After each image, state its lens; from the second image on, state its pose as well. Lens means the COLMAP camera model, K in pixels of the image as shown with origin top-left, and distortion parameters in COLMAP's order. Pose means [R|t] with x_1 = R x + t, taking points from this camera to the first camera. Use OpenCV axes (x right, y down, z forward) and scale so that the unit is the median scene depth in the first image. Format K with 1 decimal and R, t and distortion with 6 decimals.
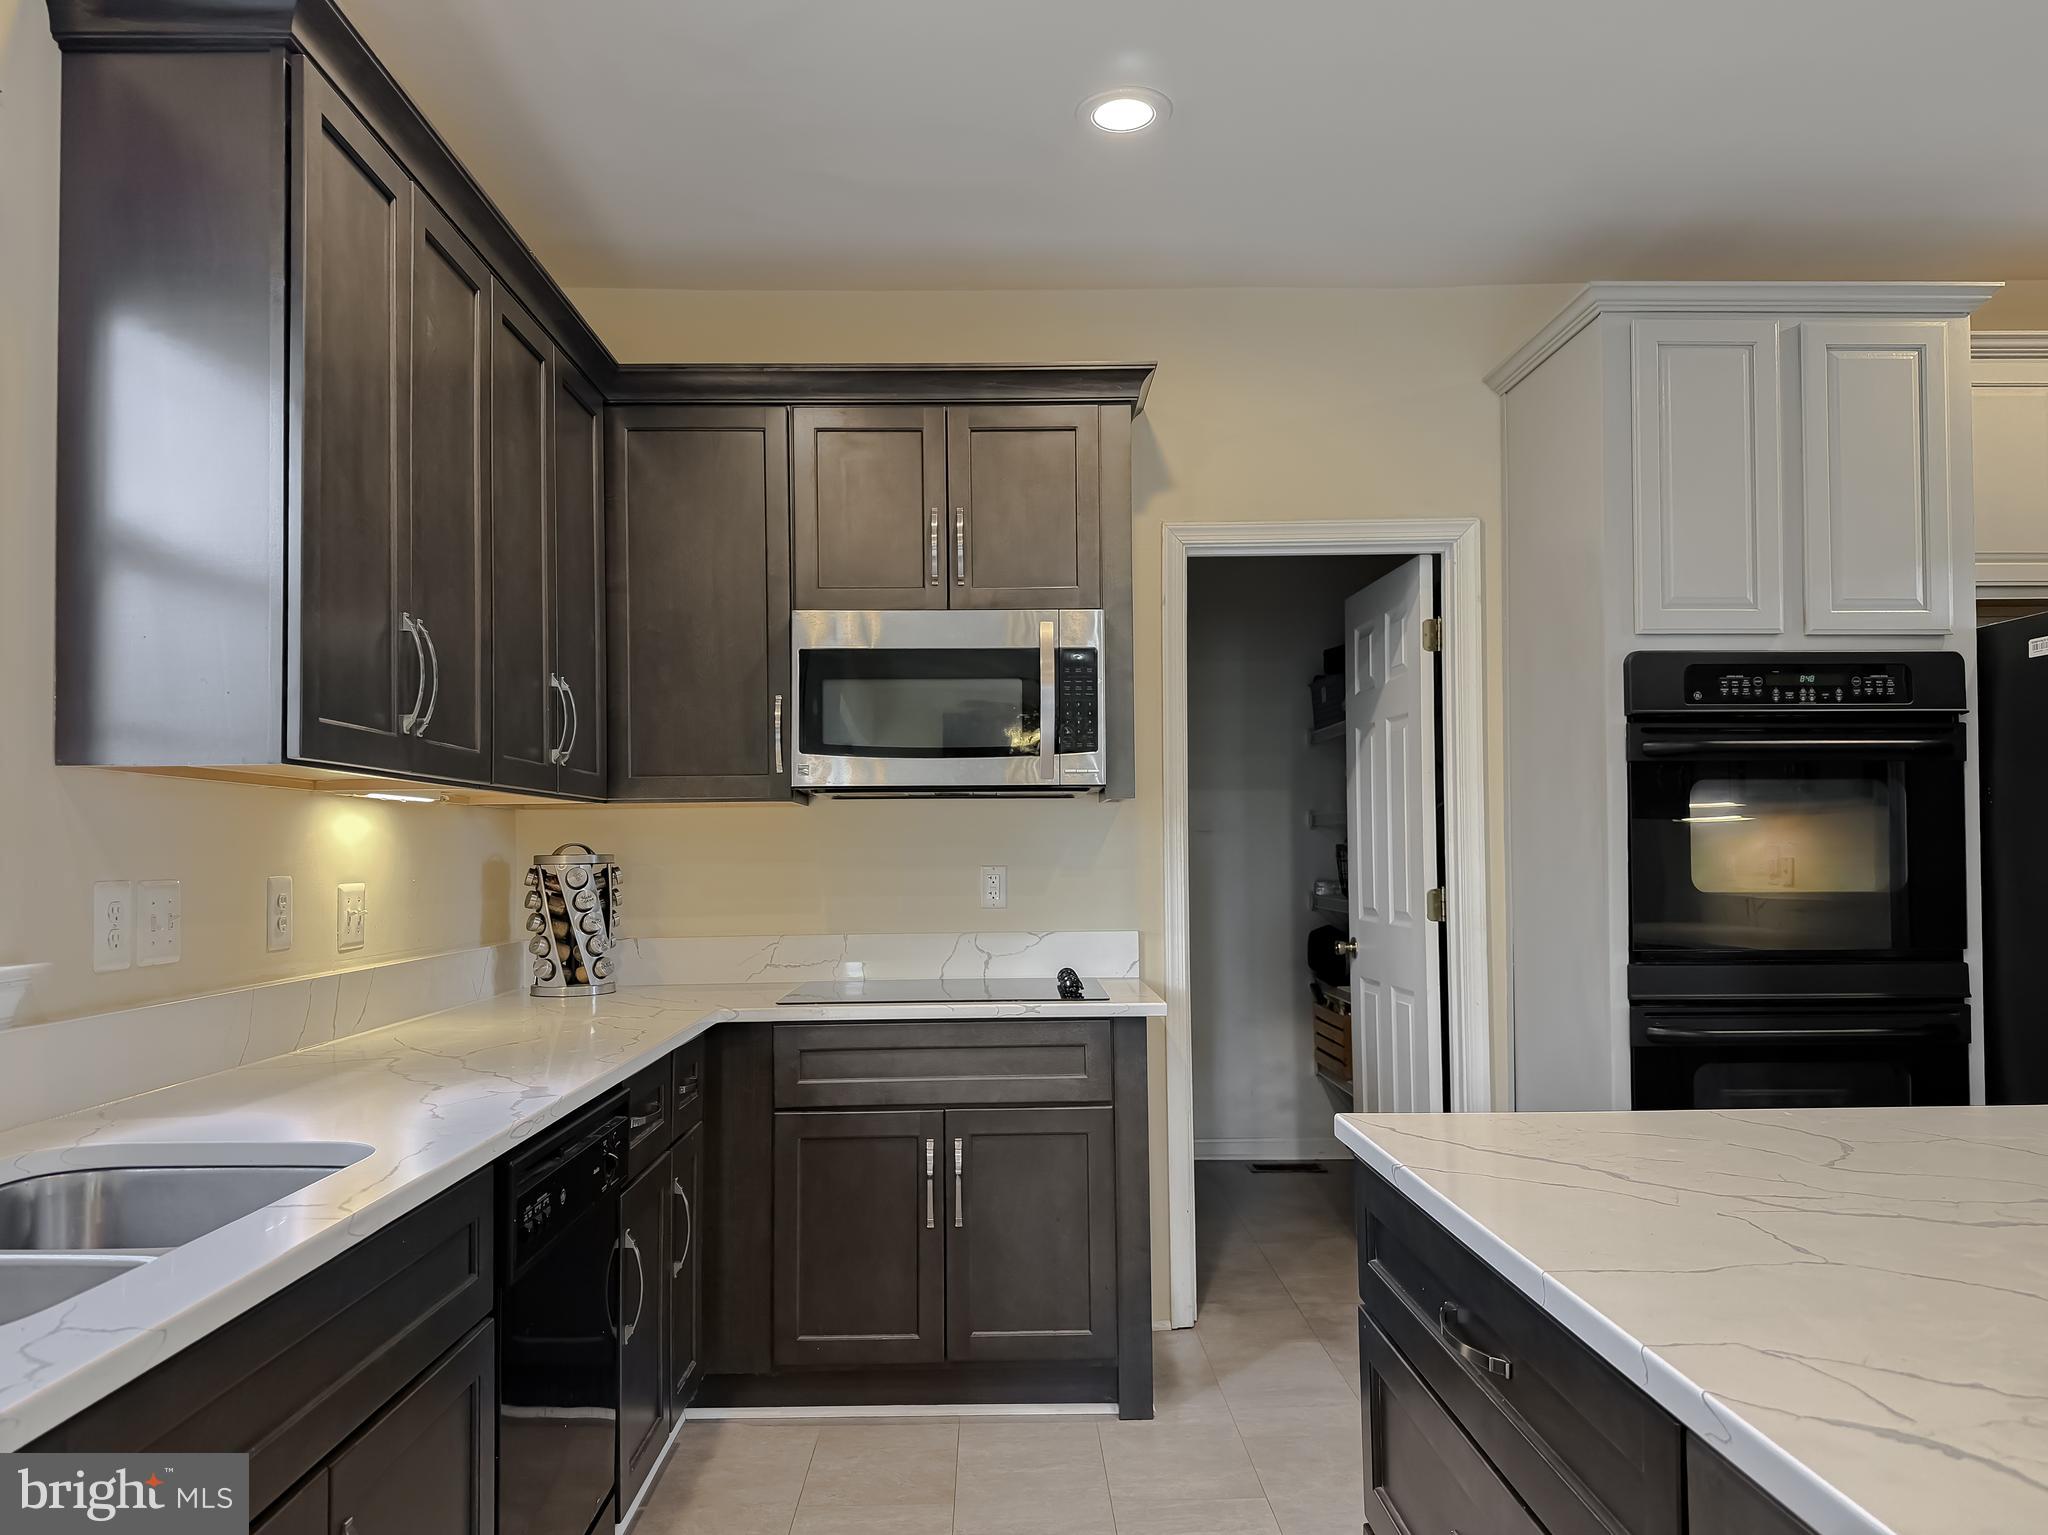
lens RADIAL K [[1471.4, 0, 1021.3], [0, 1471.4, 792.9], [0, 0, 1]] dist [0.059724, -0.016494]
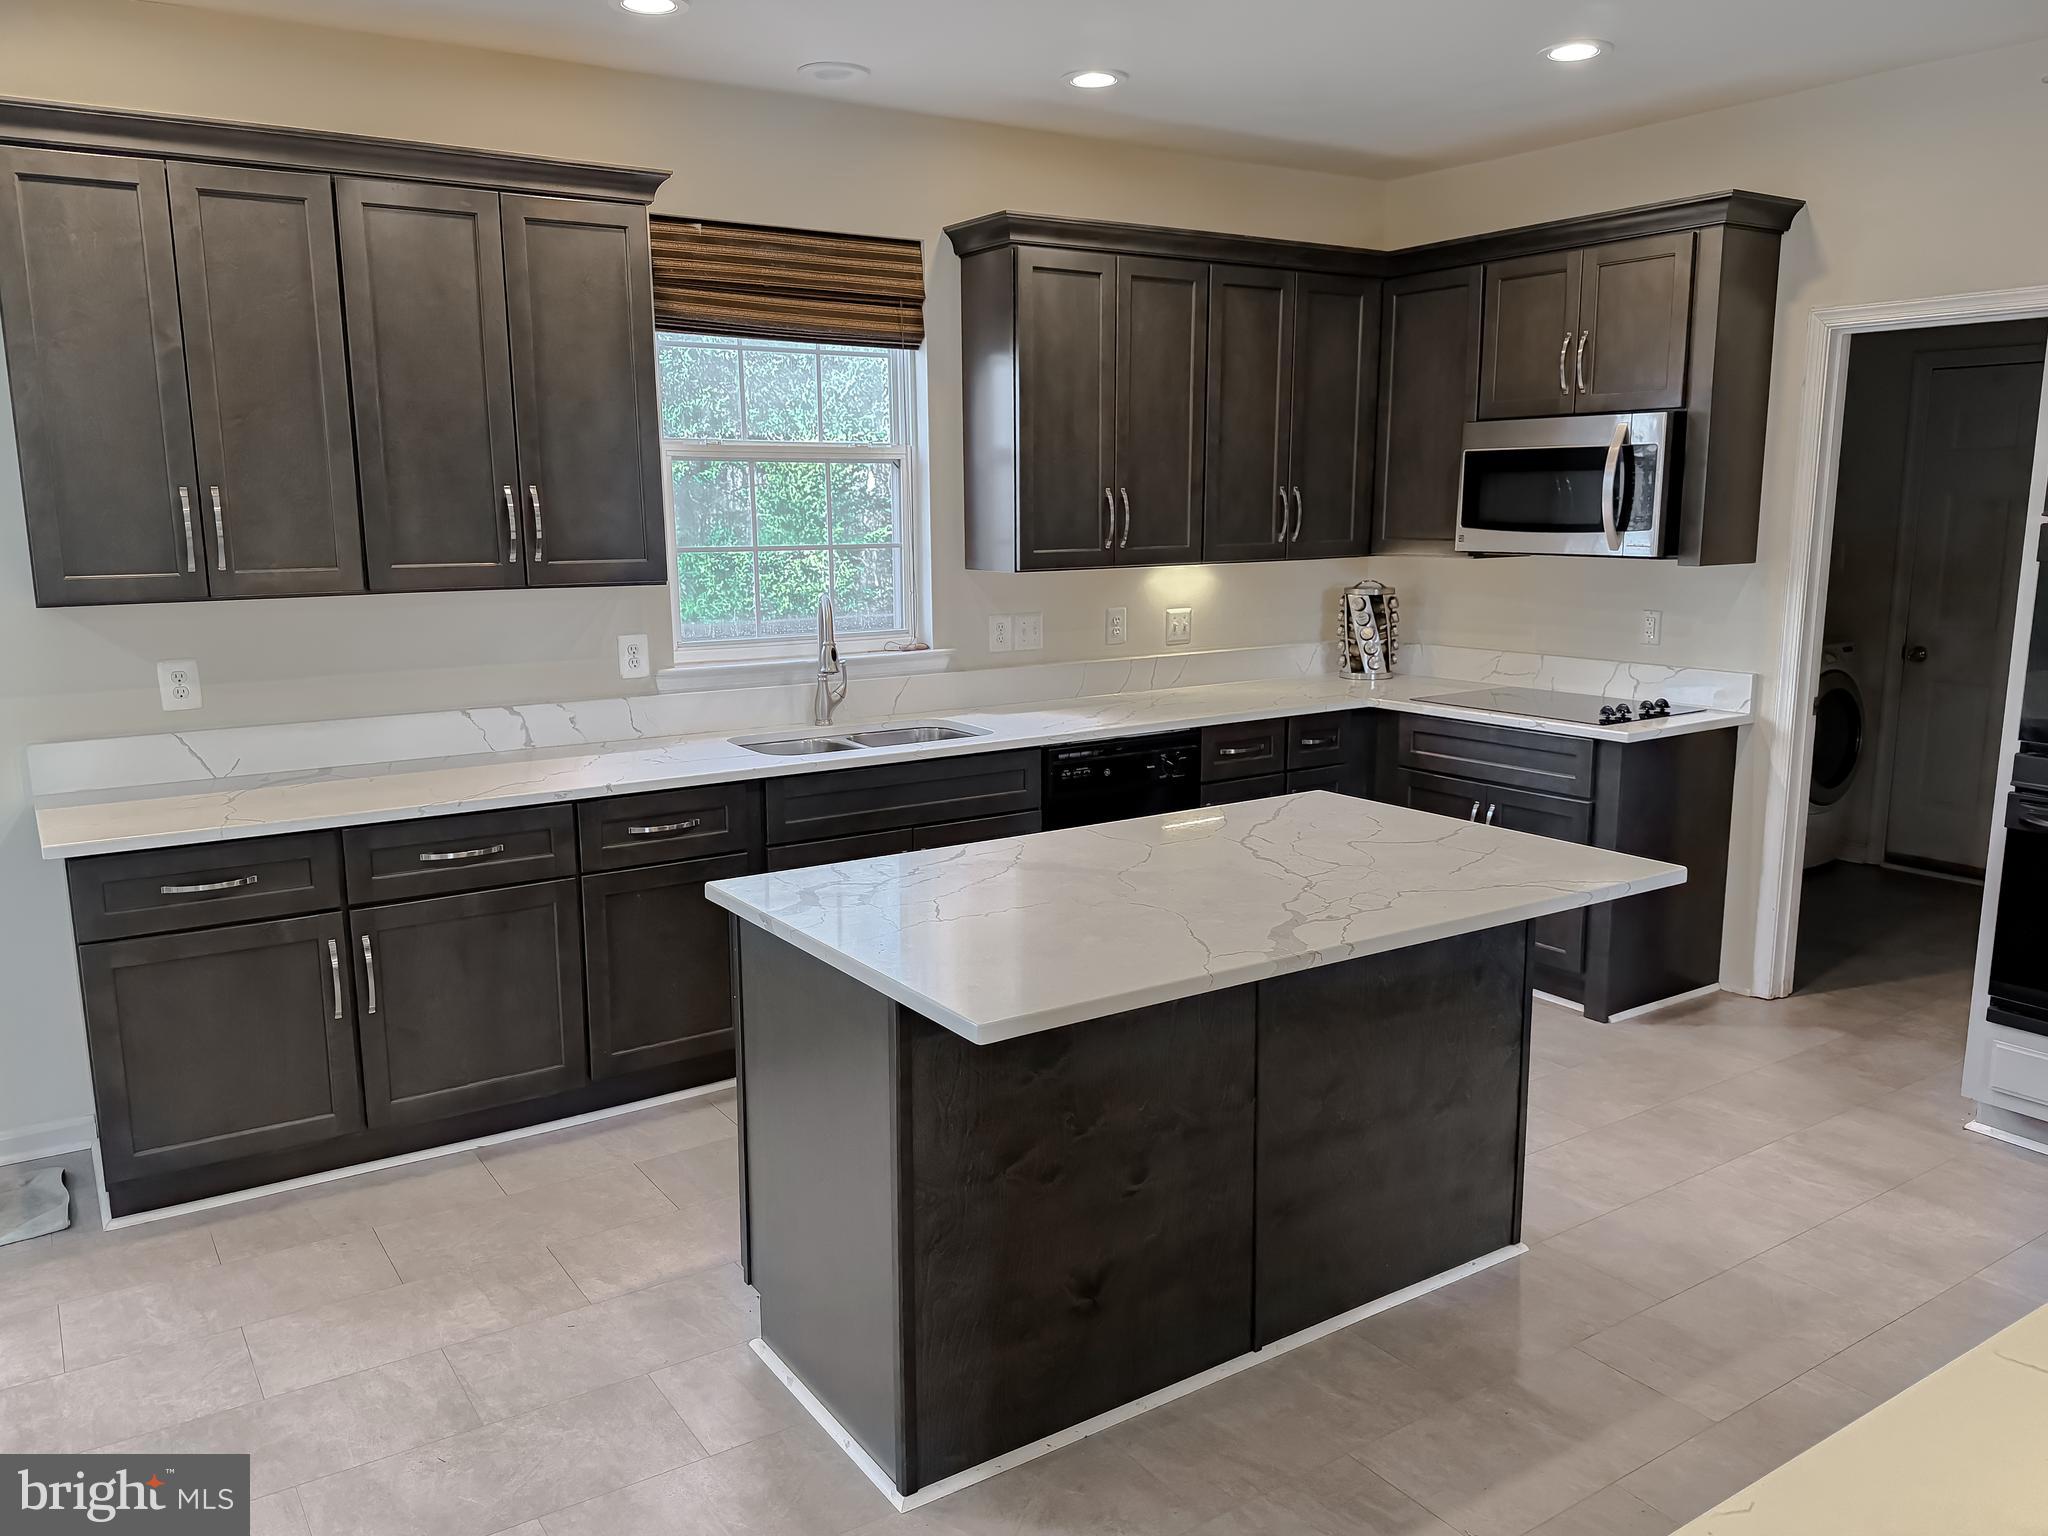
lens RADIAL K [[1519.4, 0, 1021.9], [0, 1519.4, 784.9], [0, 0, 1]] dist [0.031703, -0.040119]
pose [[0.540561, 0.161870, -0.825586, 0.855628], [0.038505, 0.975528, 0.216480, -0.116733], [0.840423, -0.148809, 0.521100, -0.157658]]
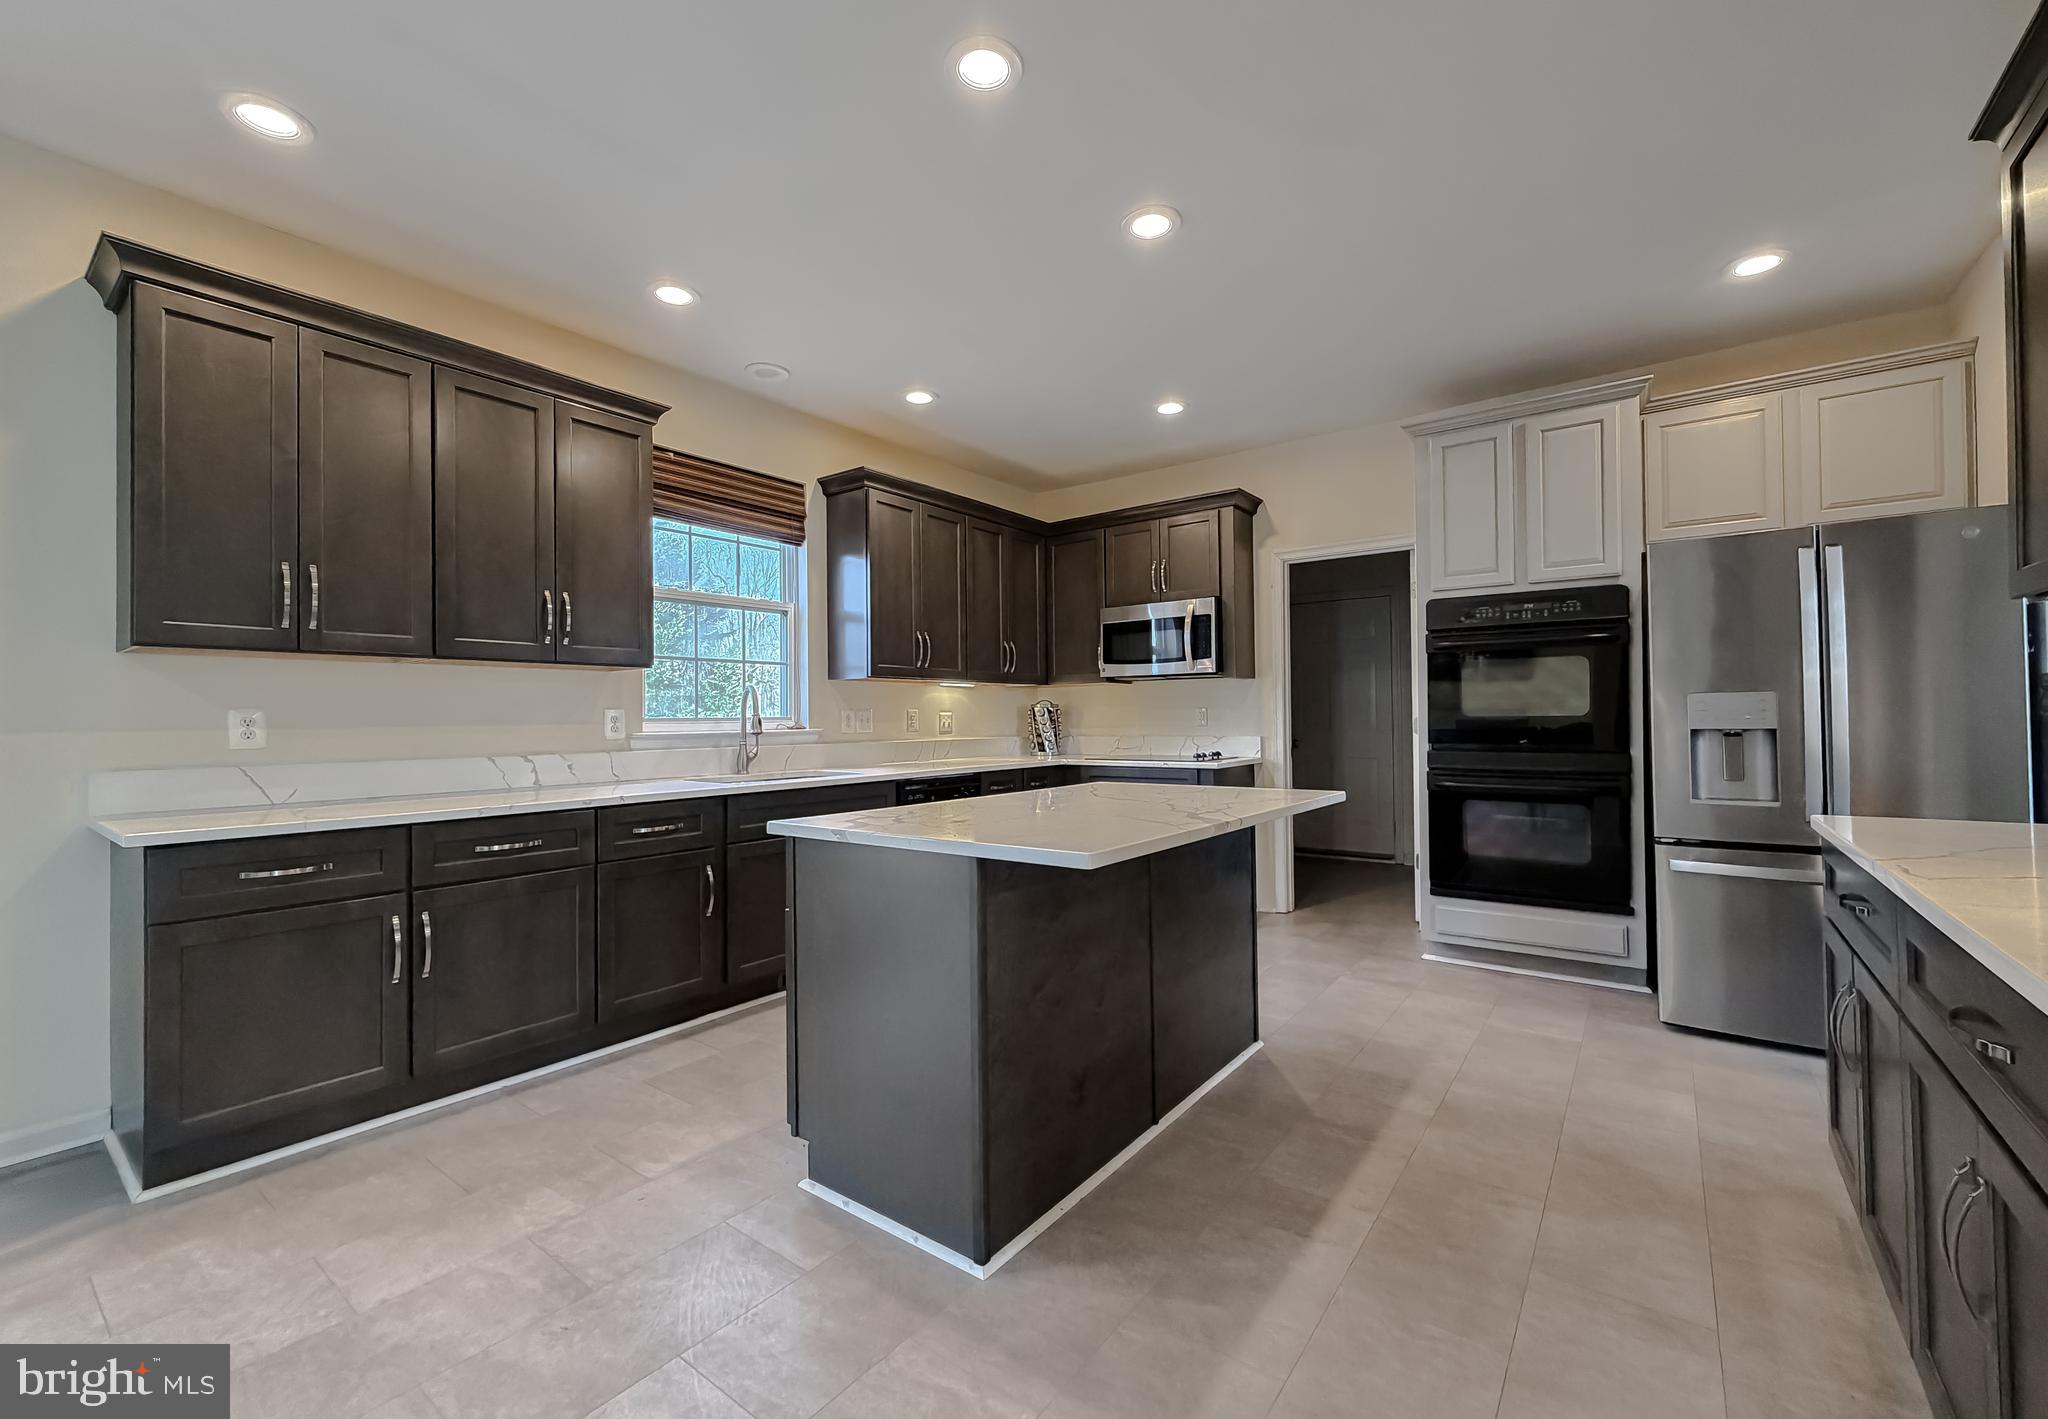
lens RADIAL K [[841.5, 0, 1019.9], [0, 841.5, 713.3], [0, 0, 1]] dist [0.000842, 0.000166]
pose [[0.789057, -0.003920, -0.614308, 0.626149], [0.029186, 0.999090, 0.031113, 0.008995], [0.613626, -0.042479, 0.788453, -0.252026]]
